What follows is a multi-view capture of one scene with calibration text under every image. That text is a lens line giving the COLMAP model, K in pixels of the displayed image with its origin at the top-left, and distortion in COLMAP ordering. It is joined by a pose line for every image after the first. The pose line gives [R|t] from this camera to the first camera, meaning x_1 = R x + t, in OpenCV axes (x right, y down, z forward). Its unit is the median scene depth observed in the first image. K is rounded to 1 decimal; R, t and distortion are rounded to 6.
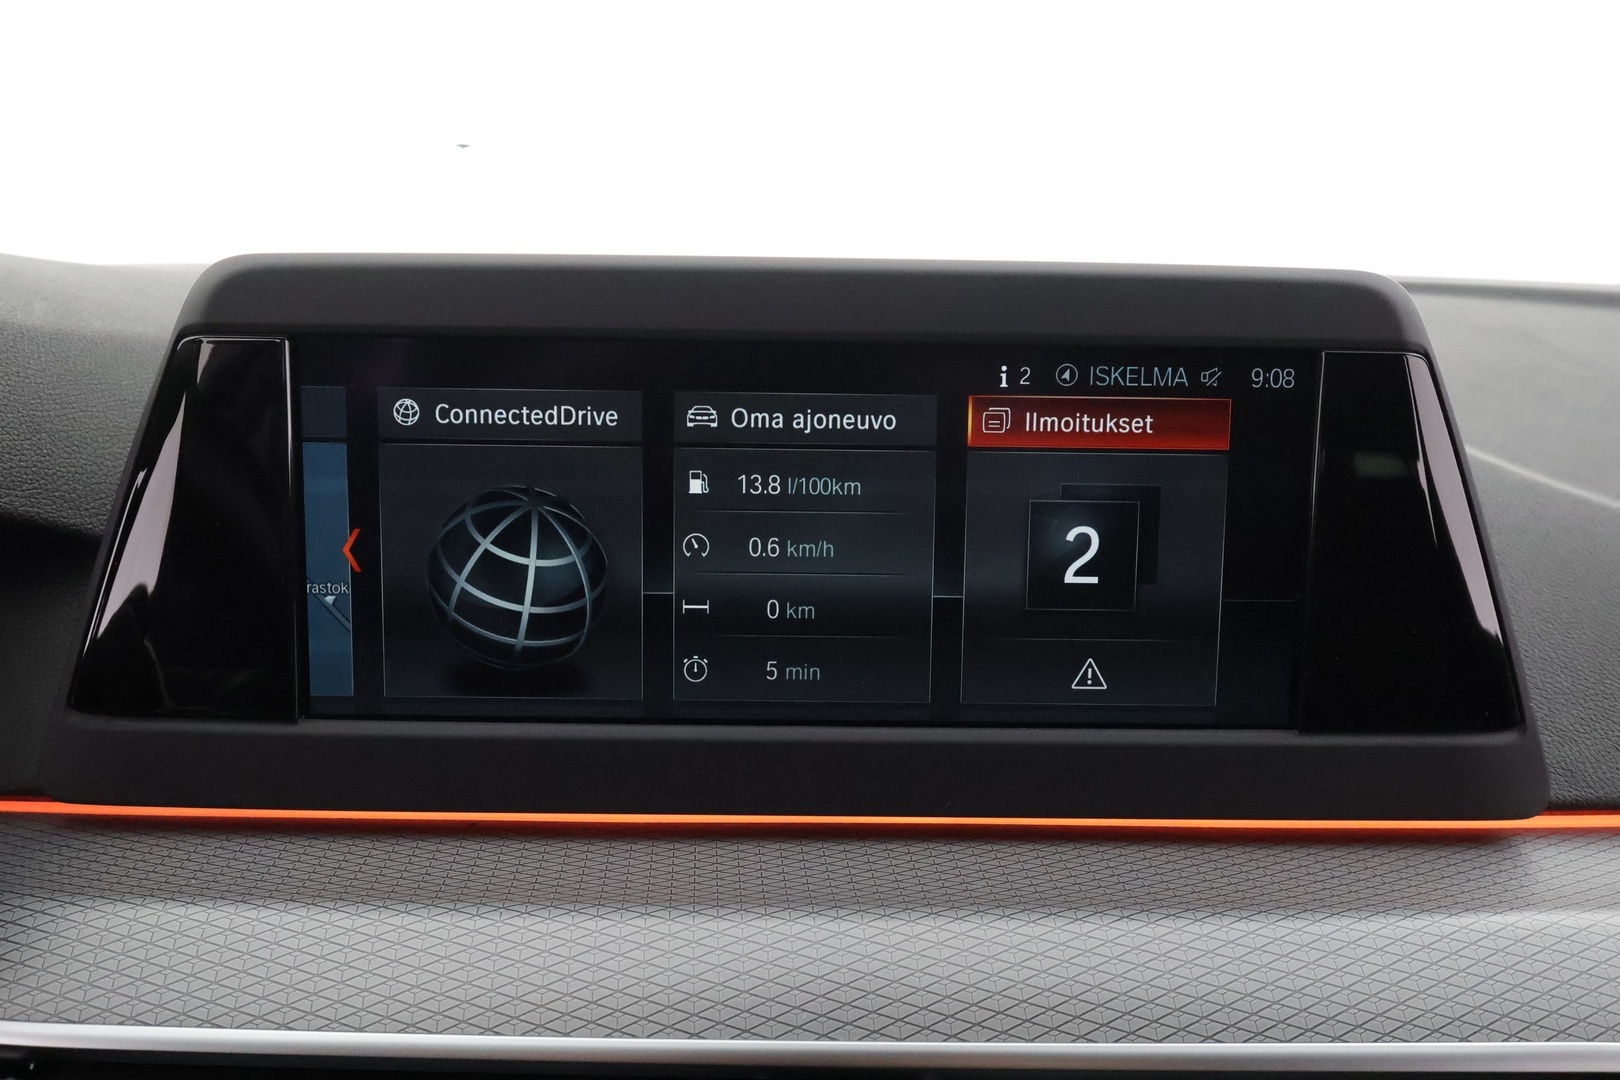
lens RADIAL K [[1229.3, 0, 808.6], [0, 1229.3, 547.9], [0, 0, 1]] dist [0.005600, 0.021450]
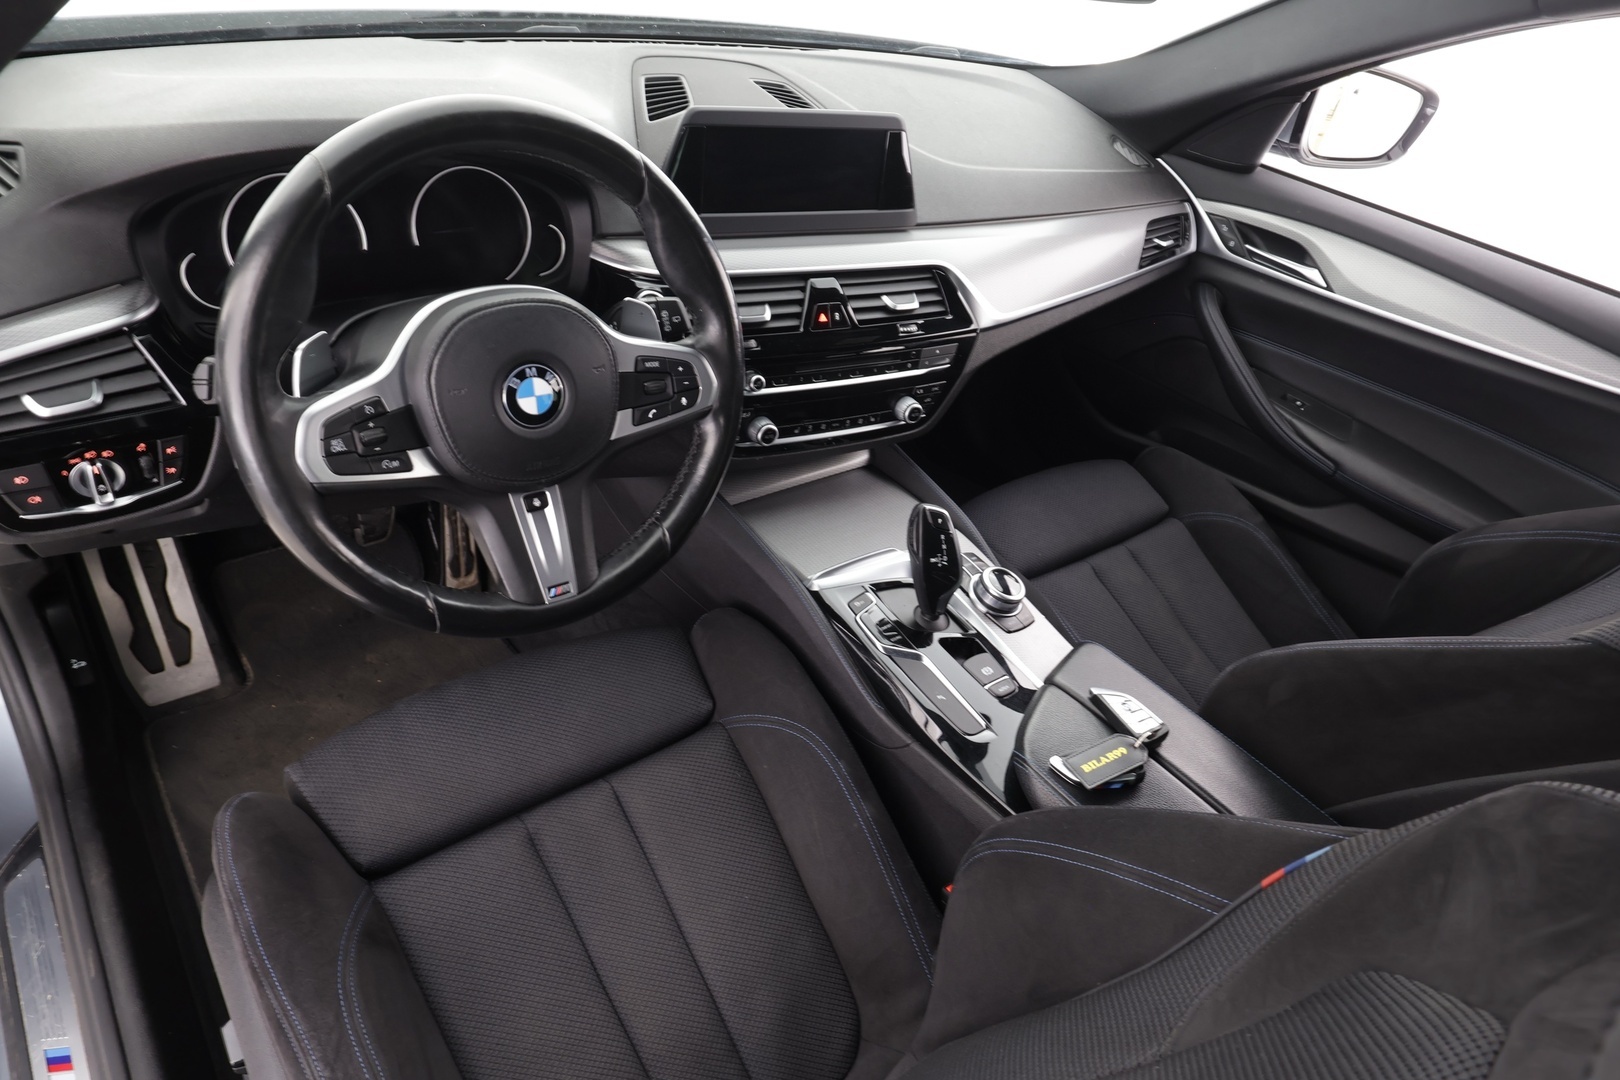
lens RADIAL K [[975.1, 0, 802.6], [0, 975.1, 544.4], [0, 0, 1]] dist [0.013212, -0.001260]
pose [[0.867618, -0.188543, 0.460099, -2.158856], [-0.024102, 0.908286, 0.417654, -0.295315], [-0.496647, -0.373453, 0.783501, -2.731942]]
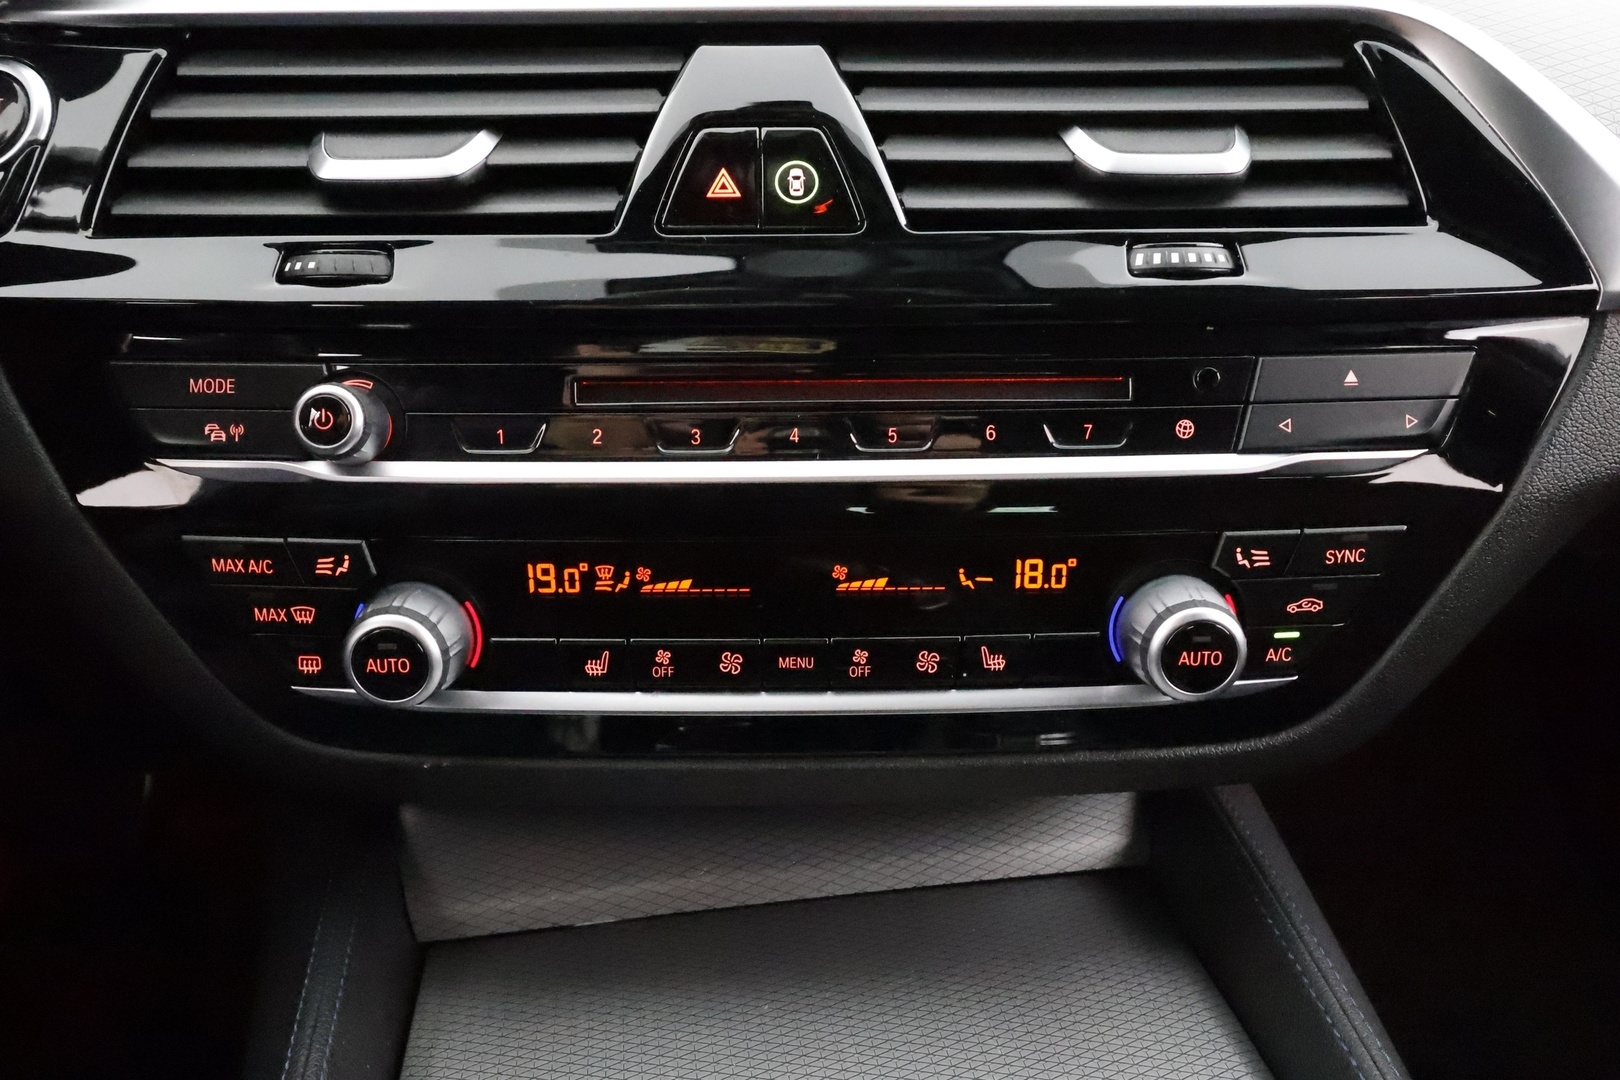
lens RADIAL K [[1229.3, 0, 806.1], [0, 1229.3, 541.2], [0, 0, 1]] dist [0.005600, 0.021450]
pose [[0.999747, -0.017422, -0.014248, 0.081590], [0.019313, 0.989146, 0.145660, 0.723935], [0.011556, -0.145898, 0.989232, -0.422262]]
